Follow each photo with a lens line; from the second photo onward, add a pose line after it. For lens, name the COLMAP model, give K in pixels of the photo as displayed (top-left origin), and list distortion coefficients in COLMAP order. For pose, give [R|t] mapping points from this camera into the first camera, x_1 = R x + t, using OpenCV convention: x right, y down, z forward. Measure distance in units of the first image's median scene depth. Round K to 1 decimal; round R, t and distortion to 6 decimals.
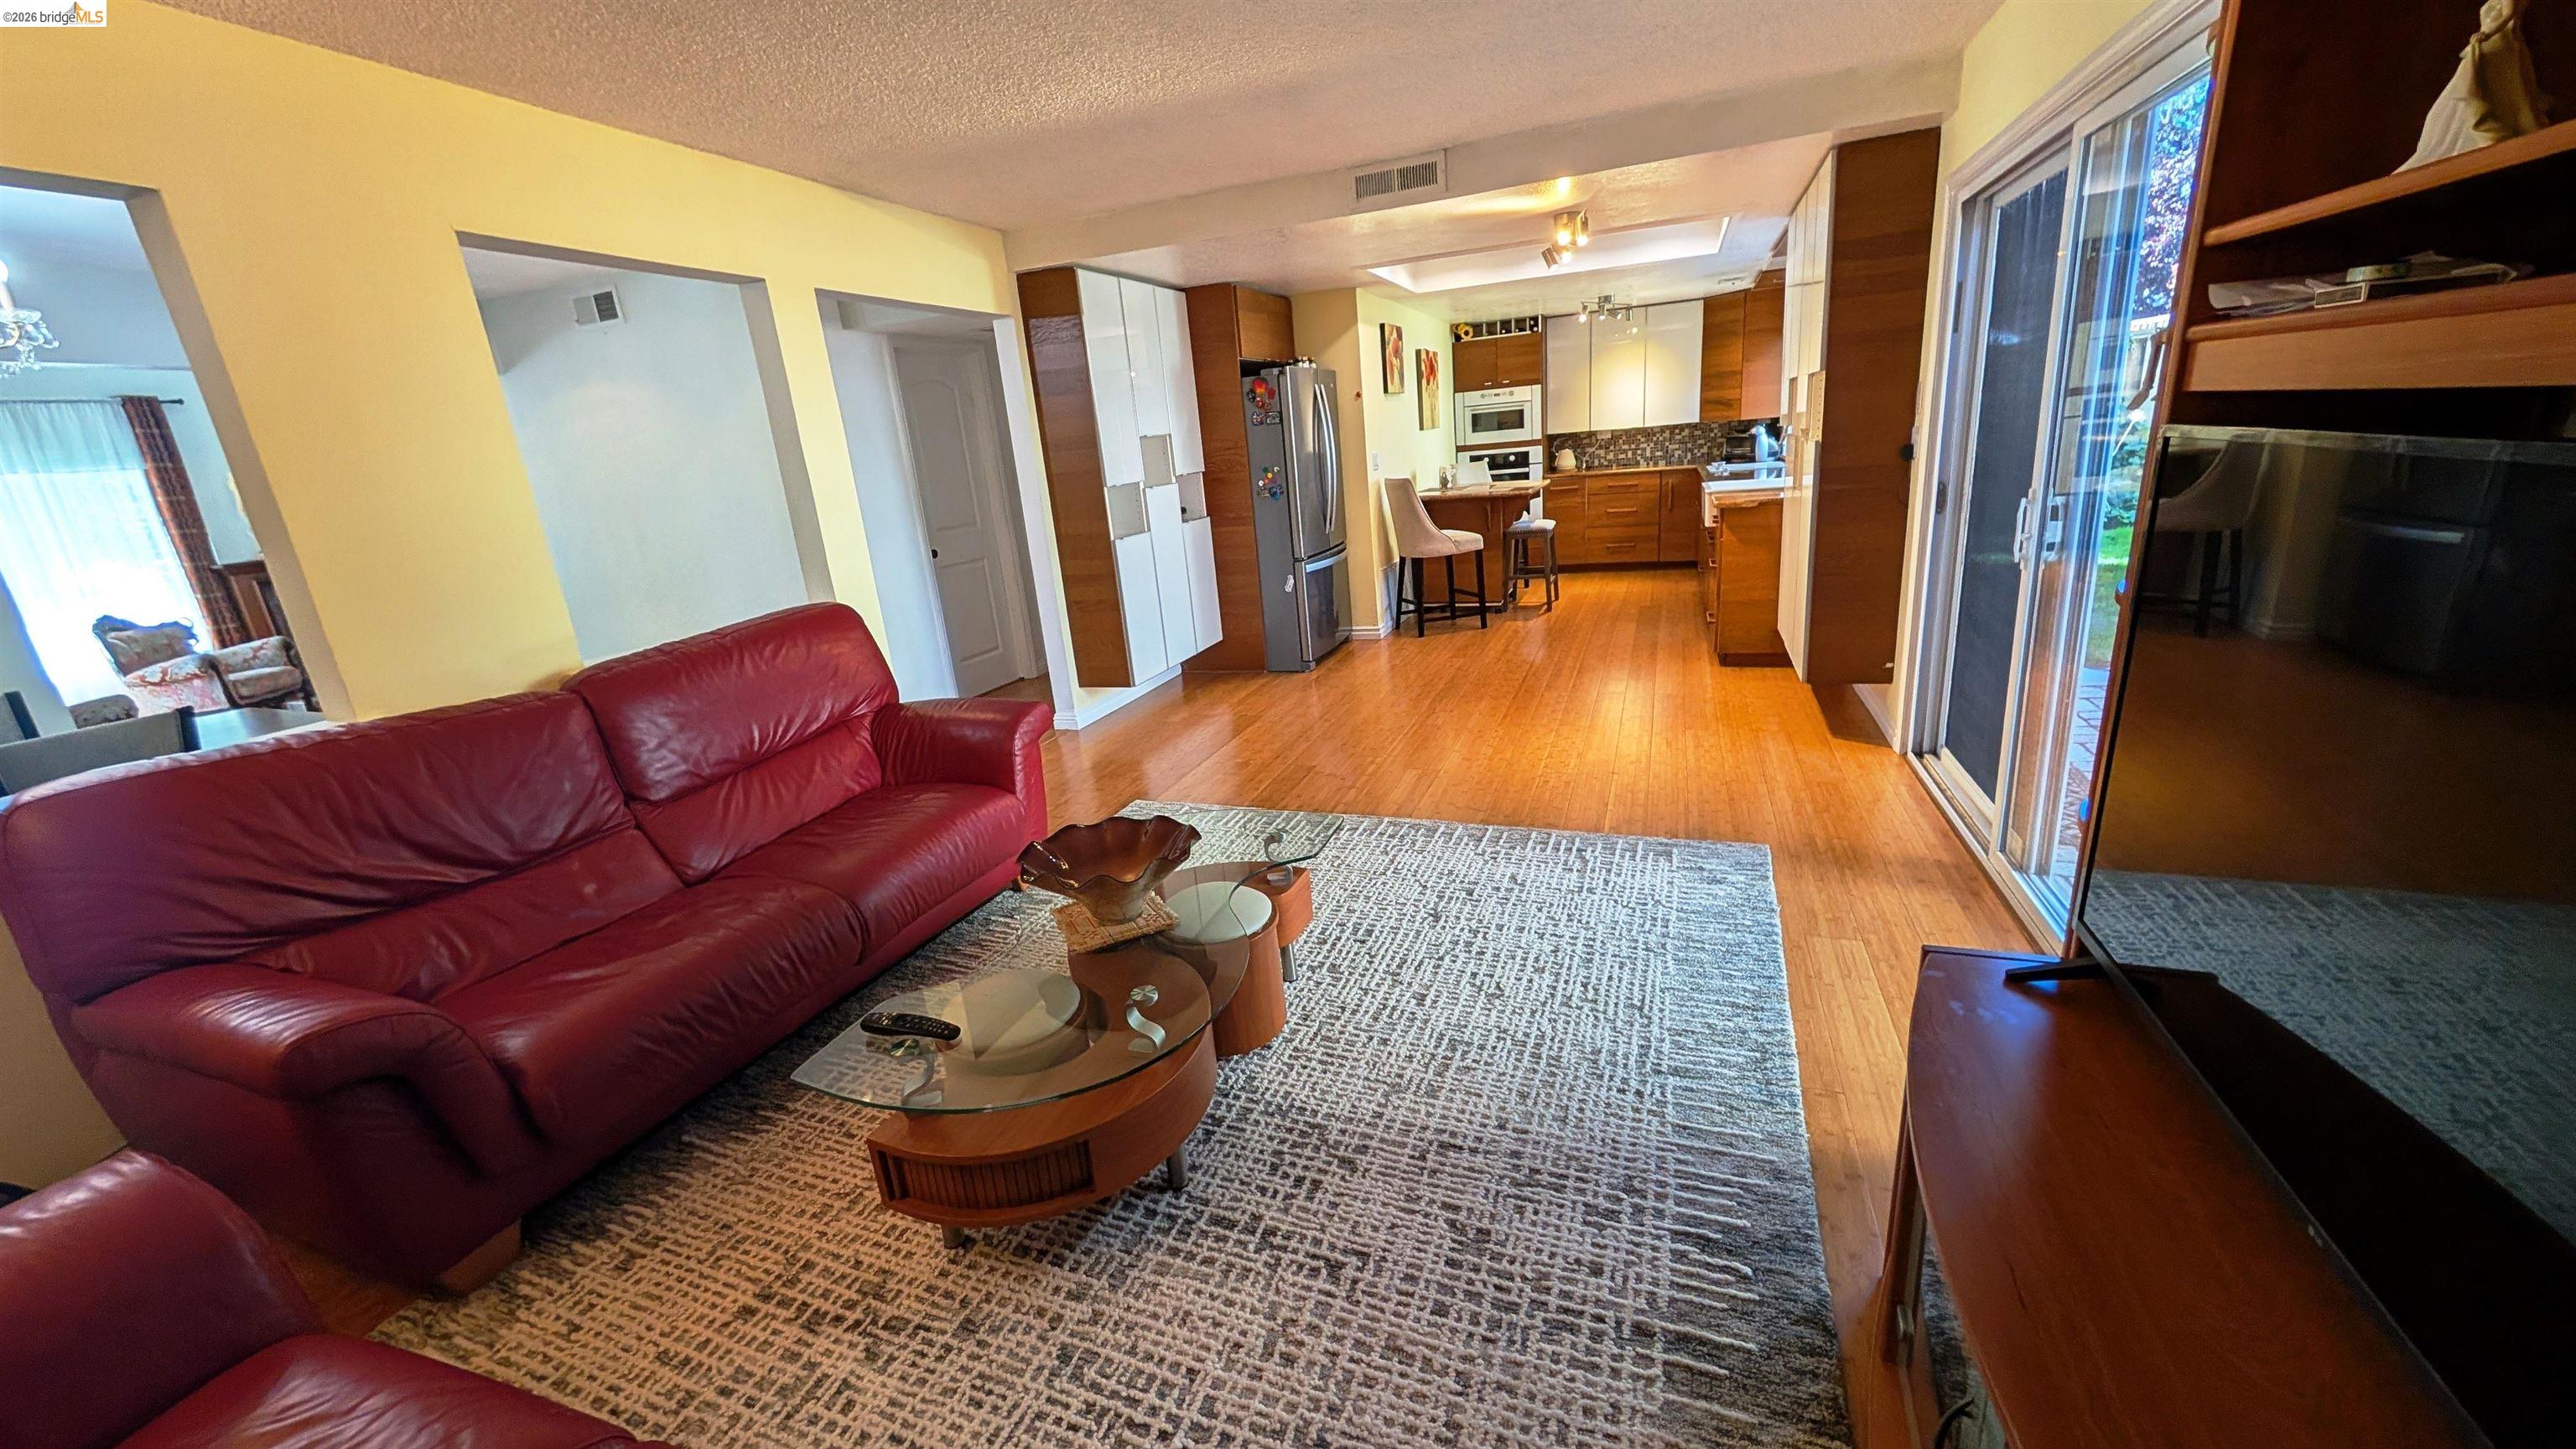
lens RADIAL K [[975.4, 0, 1287.2], [0, 975.4, 735.7], [0, 0, 1]] dist [0.001098, -0.000269]
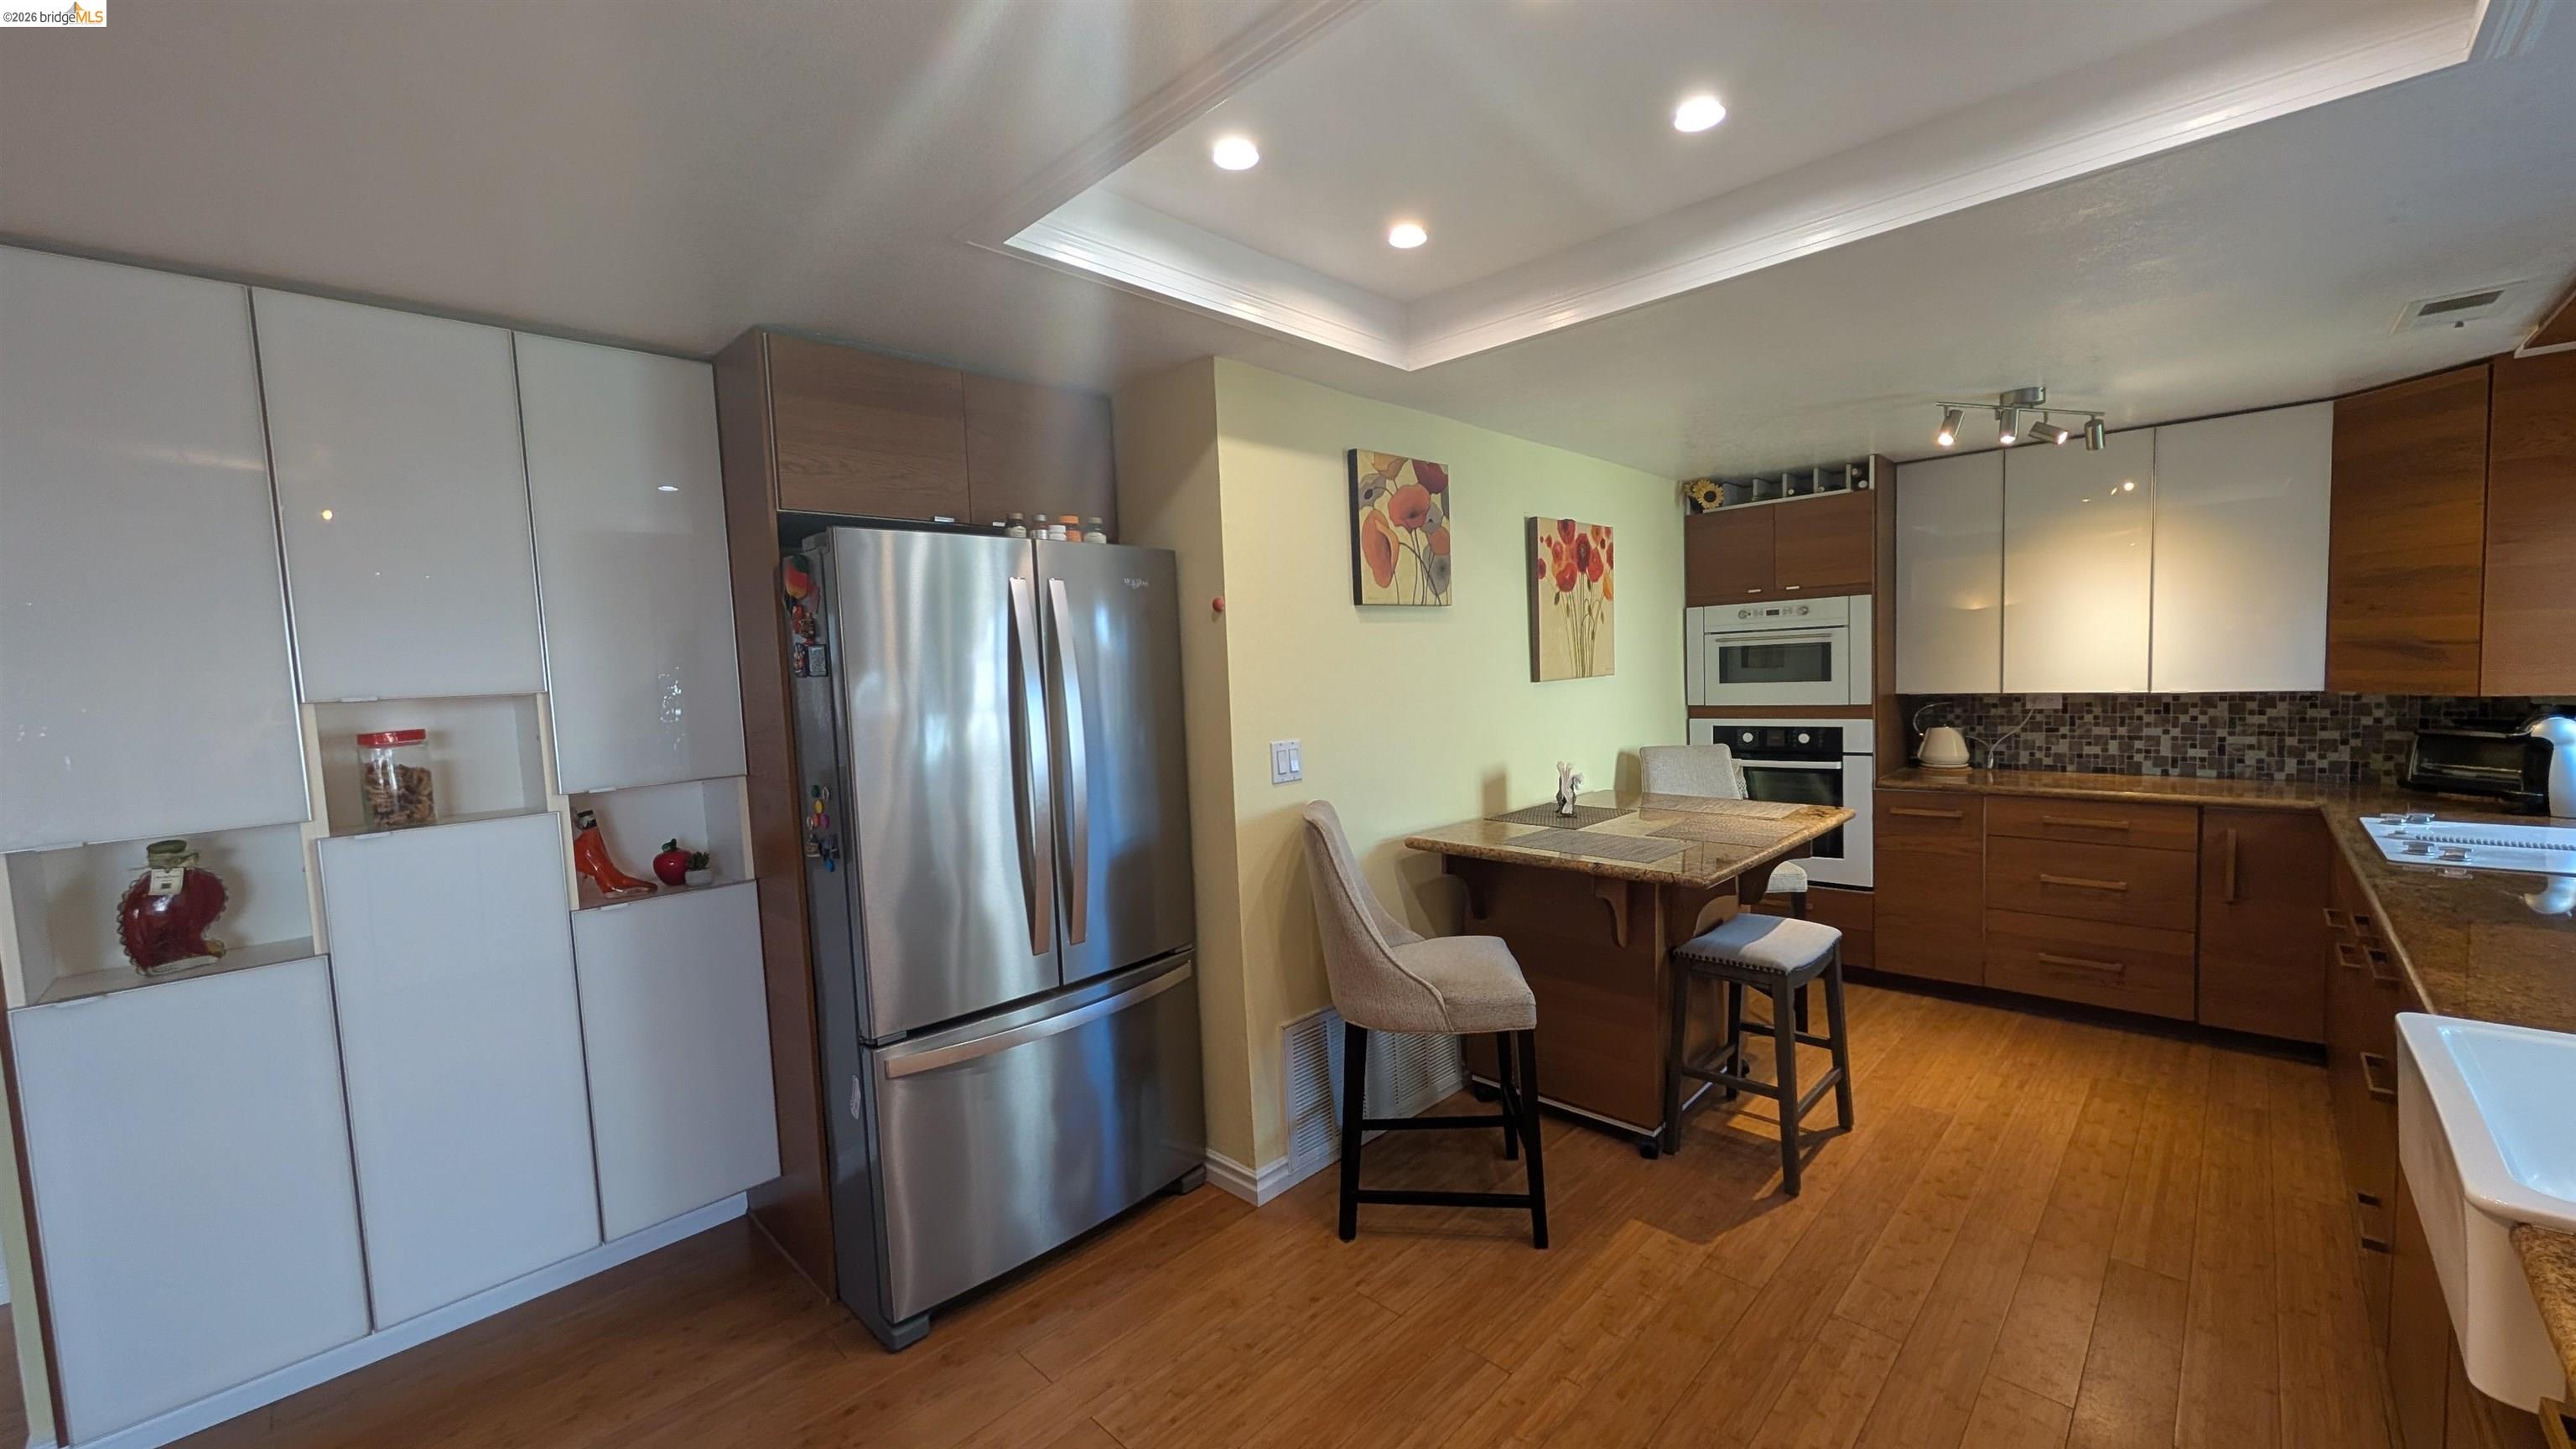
lens RADIAL K [[975.4, 0, 1287.2], [0, 975.4, 735.7], [0, 0, 1]] dist [0.001098, -0.000269]
pose [[0.913838, 0.075502, -0.398998, 0.208103], [-0.152583, 0.974406, -0.165080, -0.184157], [0.376322, 0.211737, 0.901970, 0.515687]]
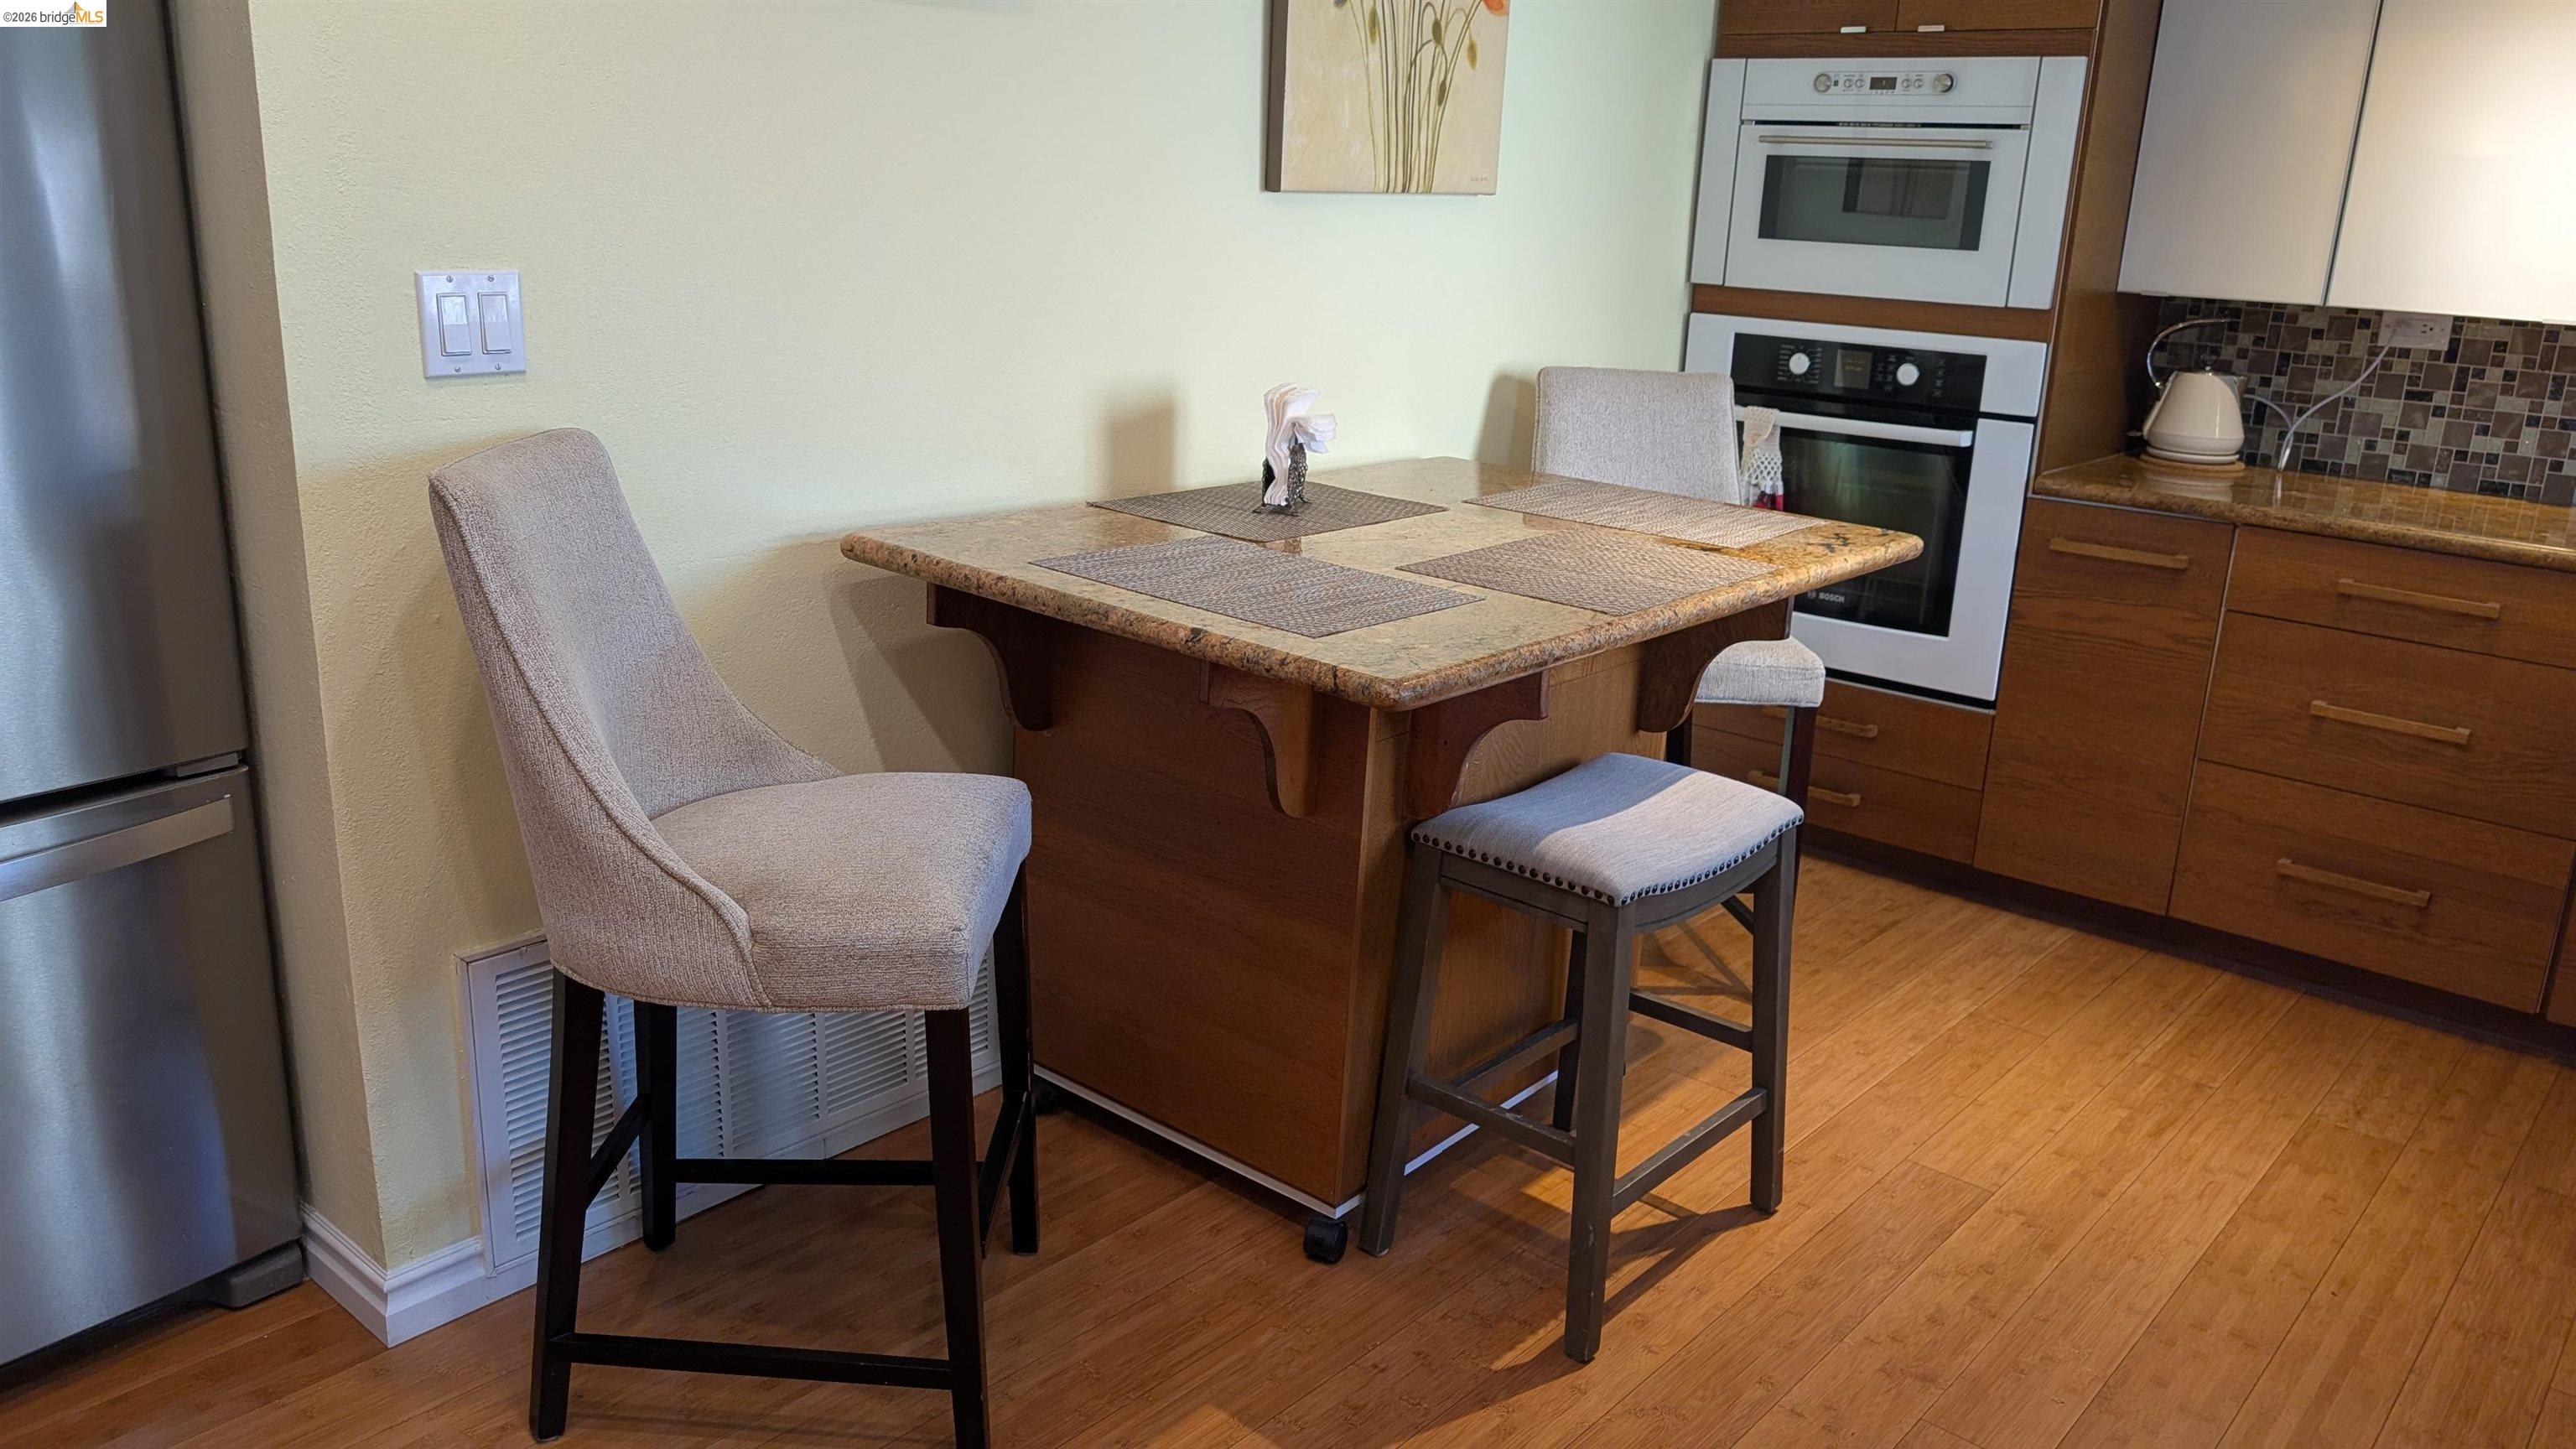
lens RADIAL K [[1879.3, 0, 1294.7], [0, 1879.3, 701.8], [0, 0, 1]] dist [0.011260, -0.003447]
pose [[0.931539, 0.211920, -0.295508, 0.266728], [-0.215359, 0.976303, 0.021262, -0.210161], [0.293012, 0.043834, 0.955104, 0.608973]]
